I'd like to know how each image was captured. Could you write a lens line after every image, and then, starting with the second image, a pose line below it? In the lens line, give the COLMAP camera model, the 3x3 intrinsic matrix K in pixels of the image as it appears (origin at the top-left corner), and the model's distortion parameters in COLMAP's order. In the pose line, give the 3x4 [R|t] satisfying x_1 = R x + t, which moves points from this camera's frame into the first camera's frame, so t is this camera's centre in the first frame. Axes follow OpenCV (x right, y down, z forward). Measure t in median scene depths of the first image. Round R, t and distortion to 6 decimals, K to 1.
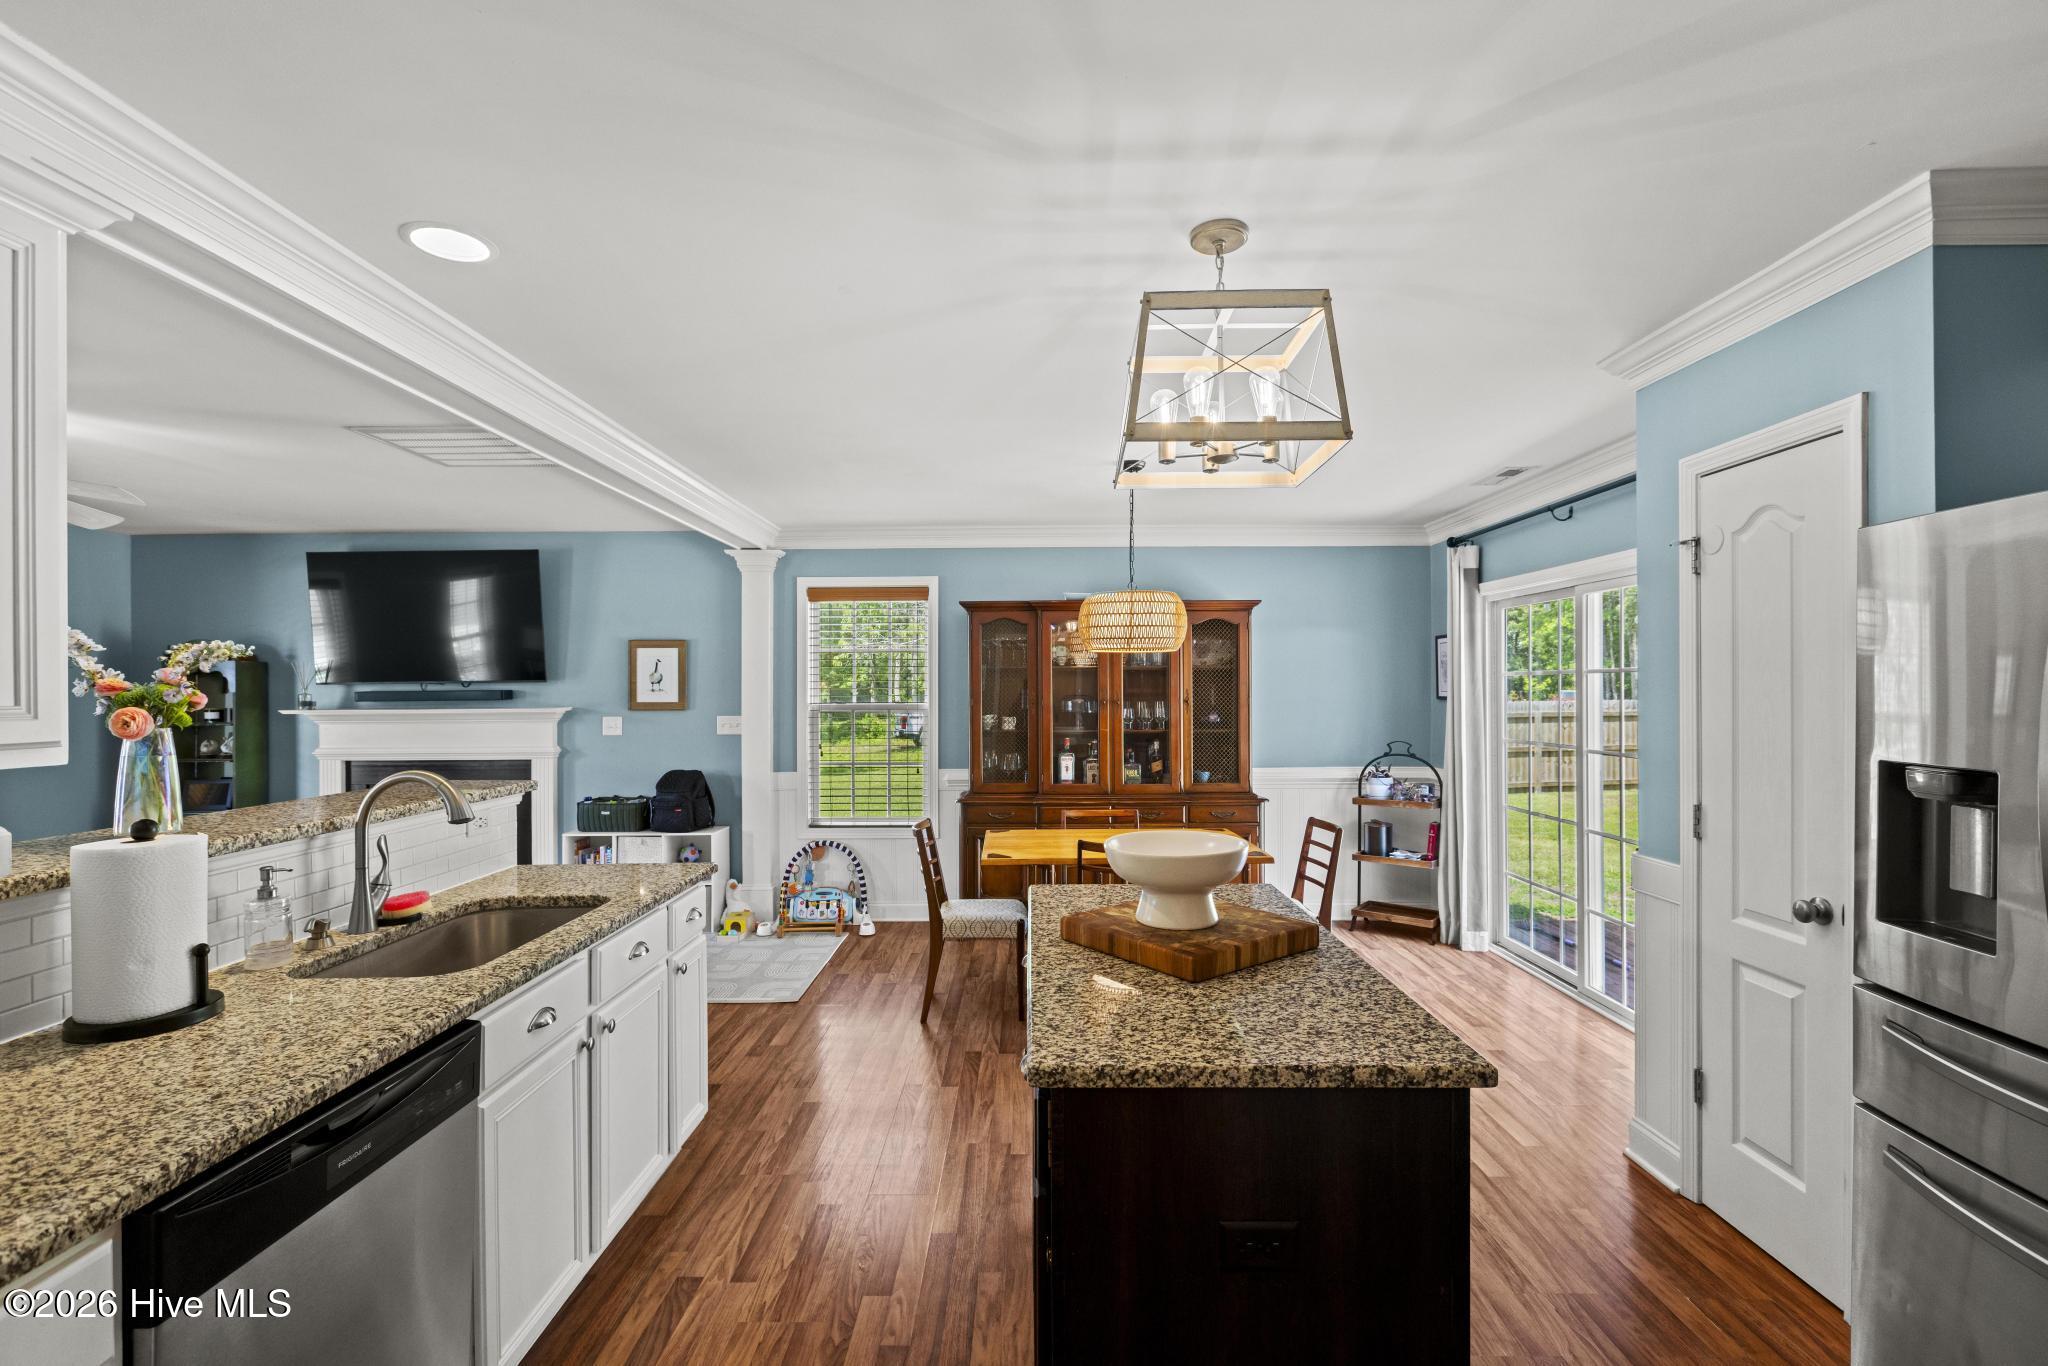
lens RADIAL K [[919.9, 0, 1025.4], [0, 919.9, 681.2], [0, 0, 1]] dist [0.010278, -0.002900]
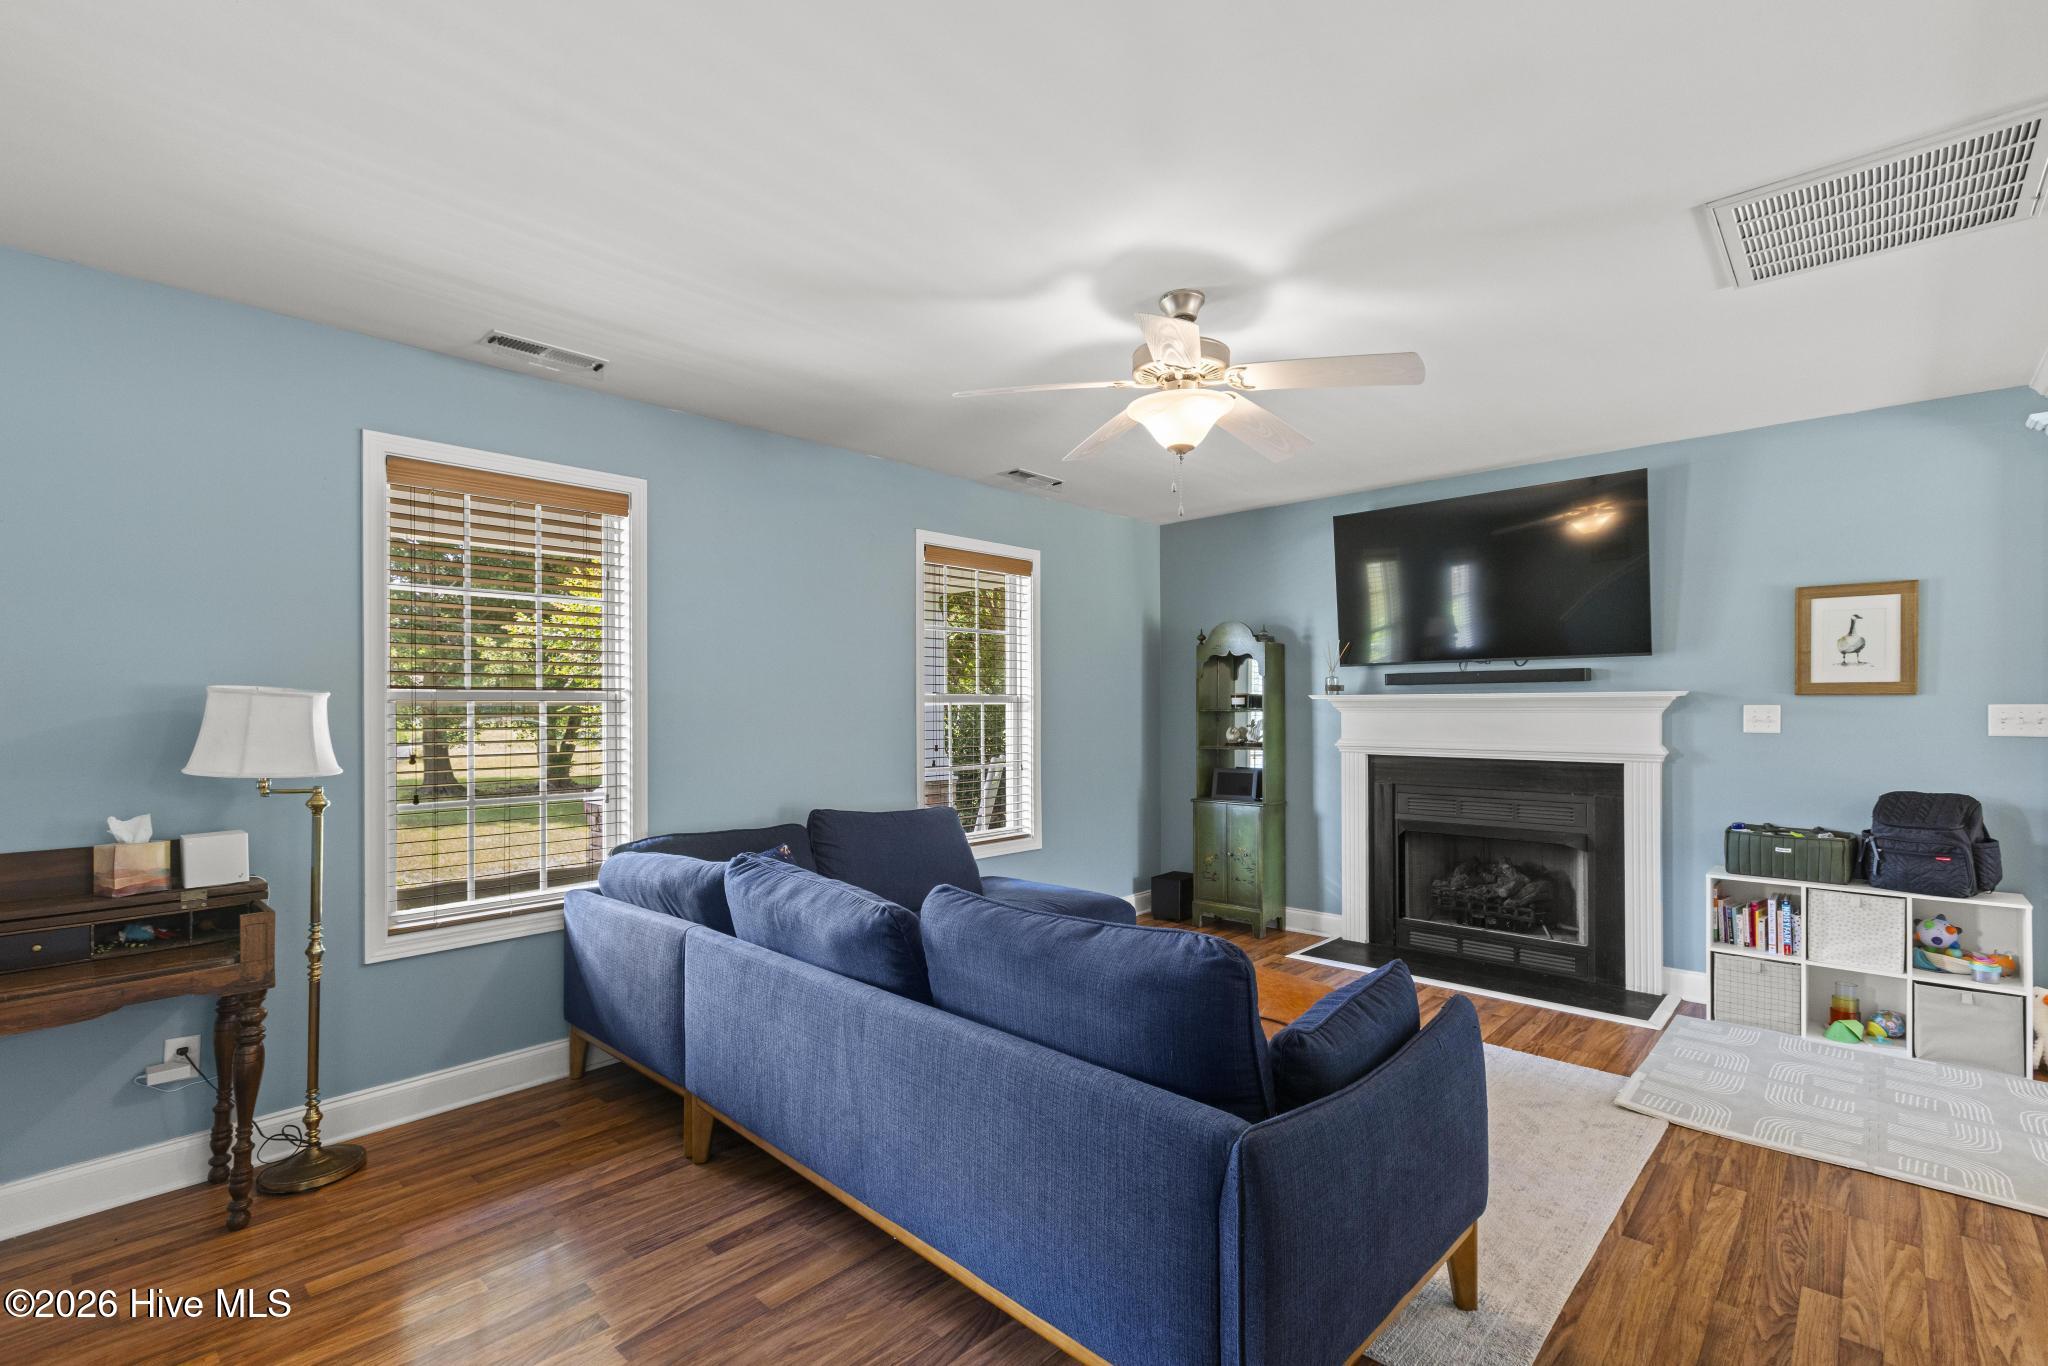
lens RADIAL K [[919.9, 0, 1030.5], [0, 919.9, 700.1], [0, 0, 1]] dist [0.010278, -0.002900]
pose [[0.739586, -0.000208, -0.673062, -0.413824], [0.001369, 0.999998, 0.001196, 0.035788], [0.673061, -0.001806, 0.739585, 0.158871]]
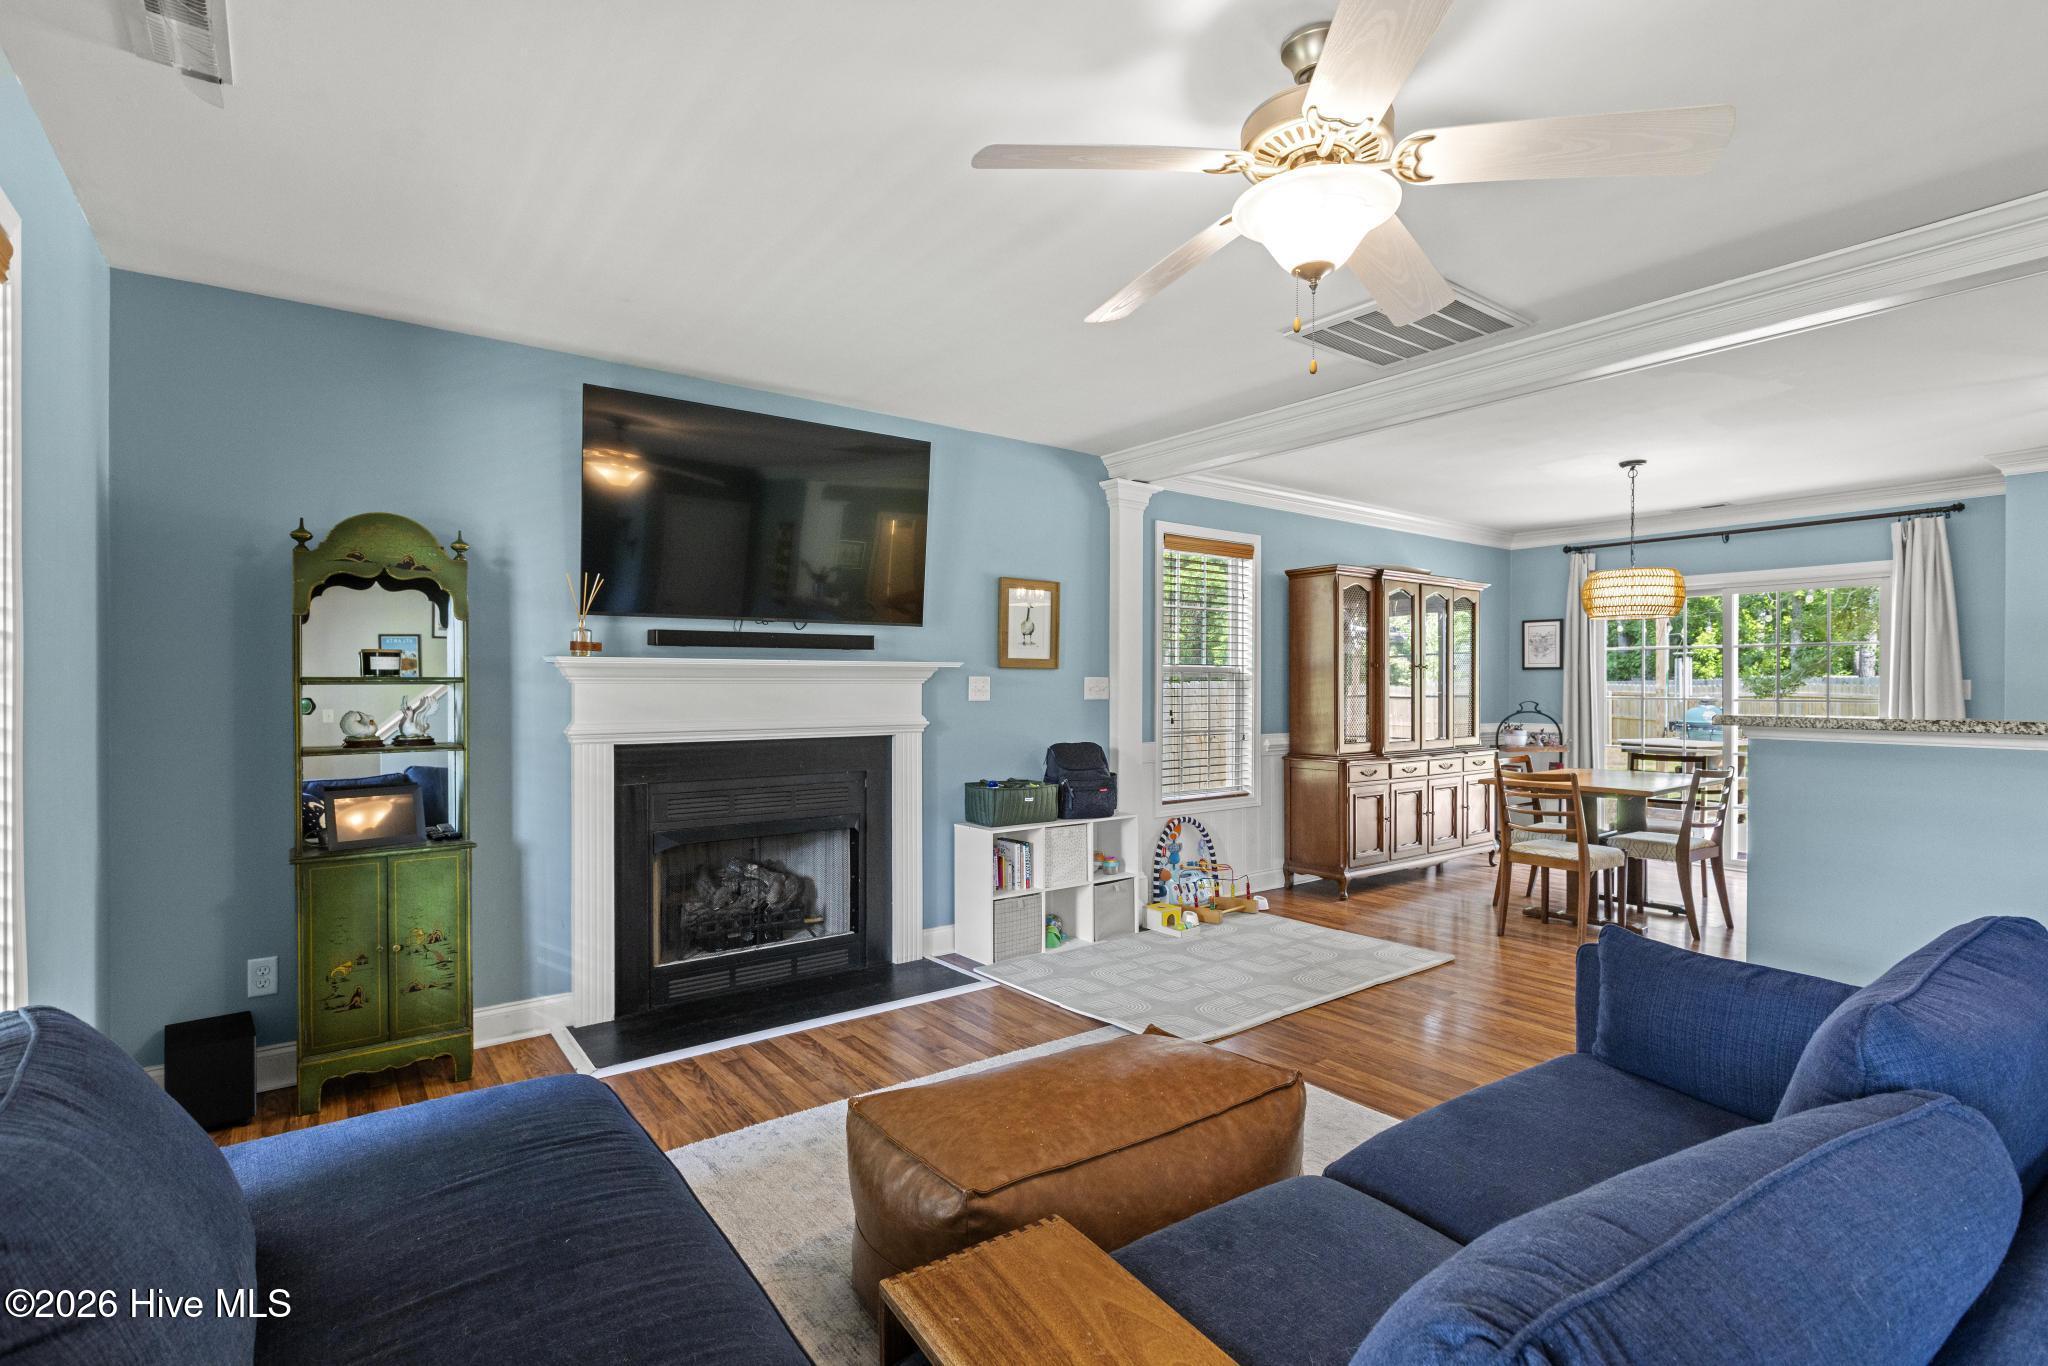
lens RADIAL K [[952.1, 0, 1020.2], [0, 952.1, 686.3], [0, 0, 1]] dist [-0.007853, 0.001346]
pose [[0.796668, 0.005731, 0.604390, -0.953513], [-0.007162, 0.999974, -0.000041, 0.049565], [-0.604374, -0.004297, 0.796689, 0.375907]]
